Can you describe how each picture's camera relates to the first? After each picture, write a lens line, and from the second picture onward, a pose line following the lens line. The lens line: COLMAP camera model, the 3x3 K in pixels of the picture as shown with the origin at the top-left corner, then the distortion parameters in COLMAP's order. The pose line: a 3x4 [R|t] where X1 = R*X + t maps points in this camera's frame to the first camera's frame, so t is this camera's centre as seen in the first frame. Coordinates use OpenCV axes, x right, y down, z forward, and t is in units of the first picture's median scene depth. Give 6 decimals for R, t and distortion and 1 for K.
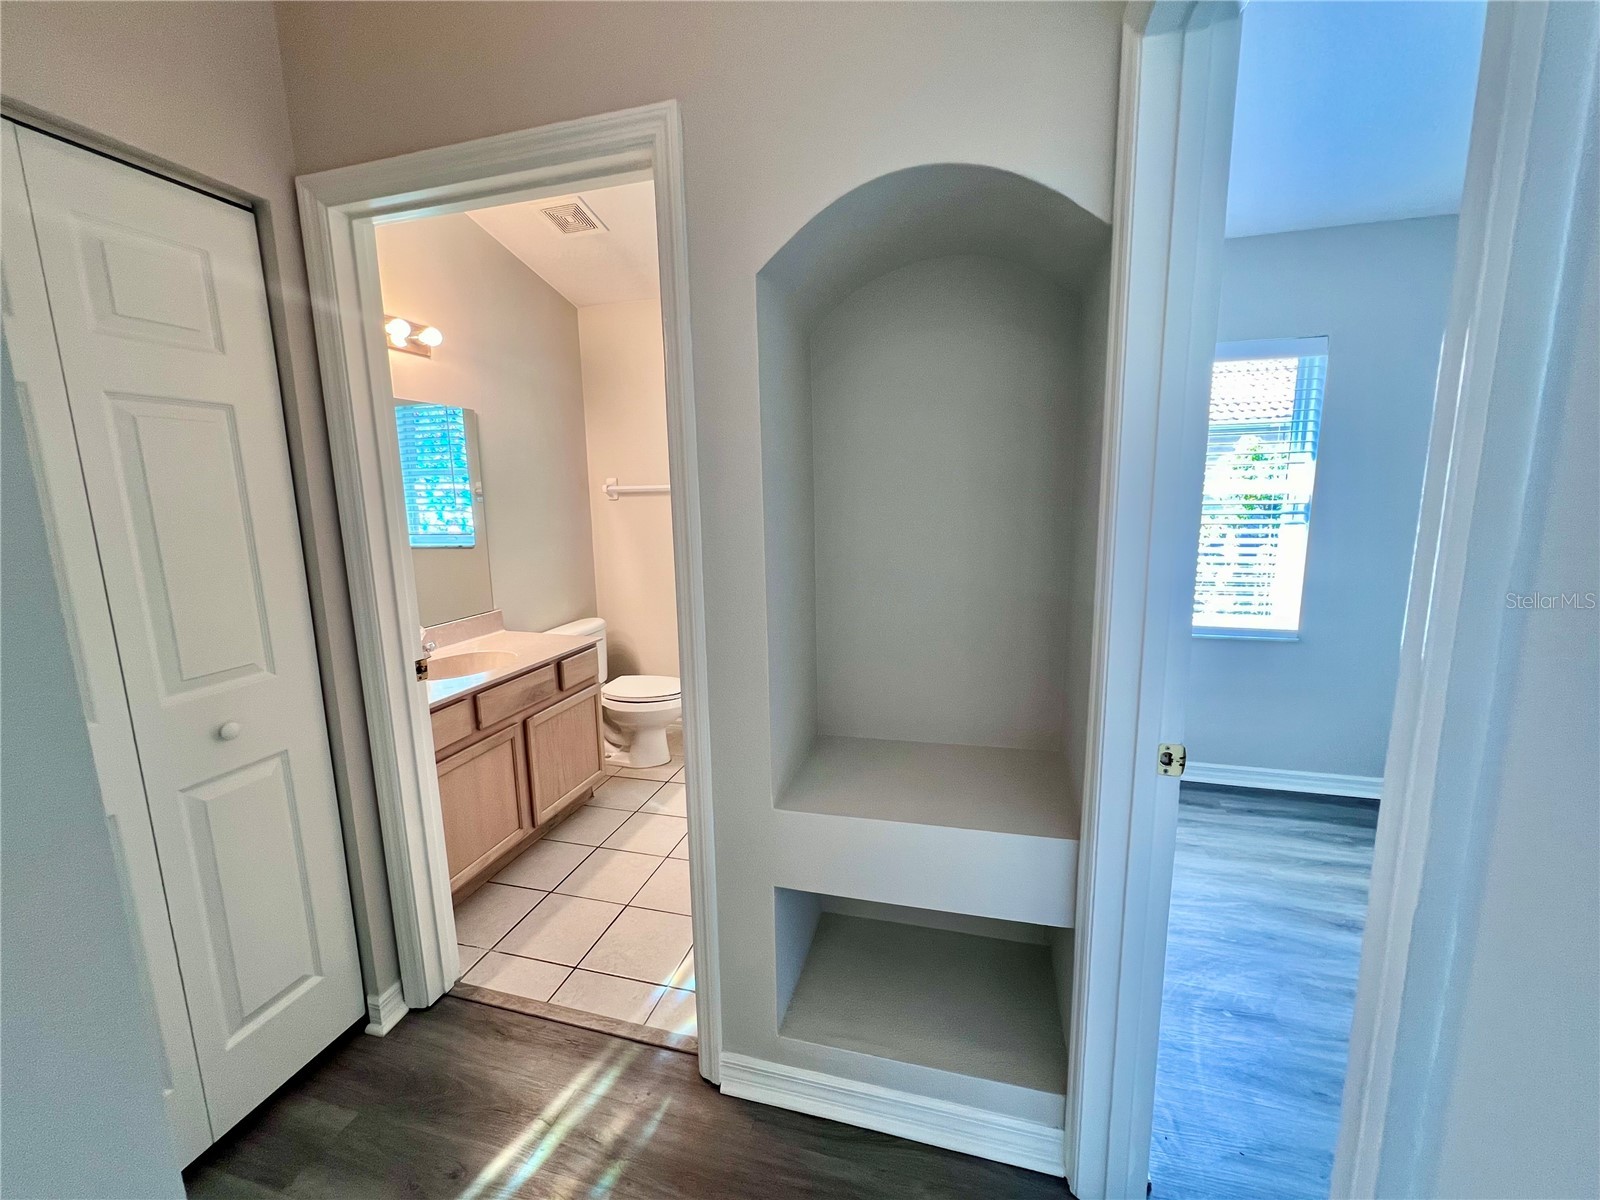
lens RADIAL K [[640.8, 0, 804.9], [0, 640.8, 591.6], [0, 0, 1]] dist [-0.004604, 0.001364]
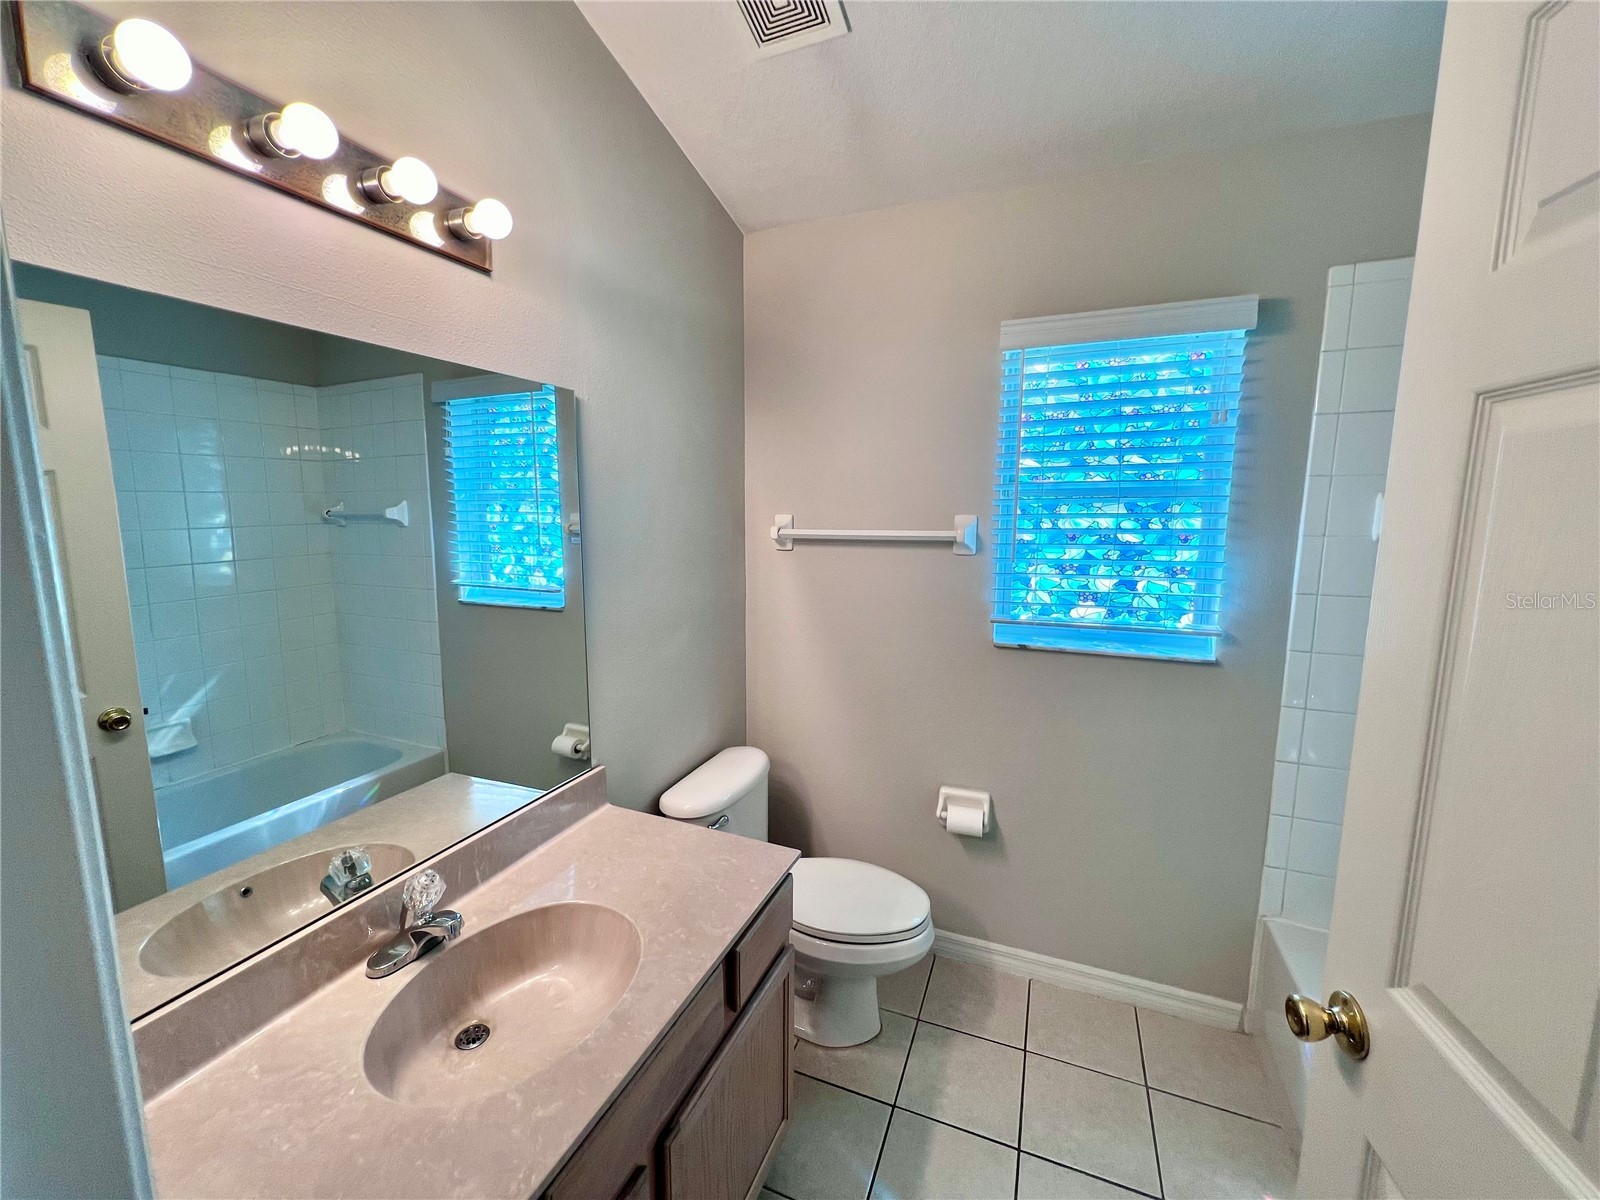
lens RADIAL K [[640.8, 0, 792.3], [0, 640.8, 598.2], [0, 0, 1]] dist [-0.004604, 0.001364]
pose [[0.990099, 0.041687, -0.134038, -0.194784], [-0.042771, 0.999071, -0.005214, -0.089215], [0.133696, 0.010895, 0.990962, 0.375337]]
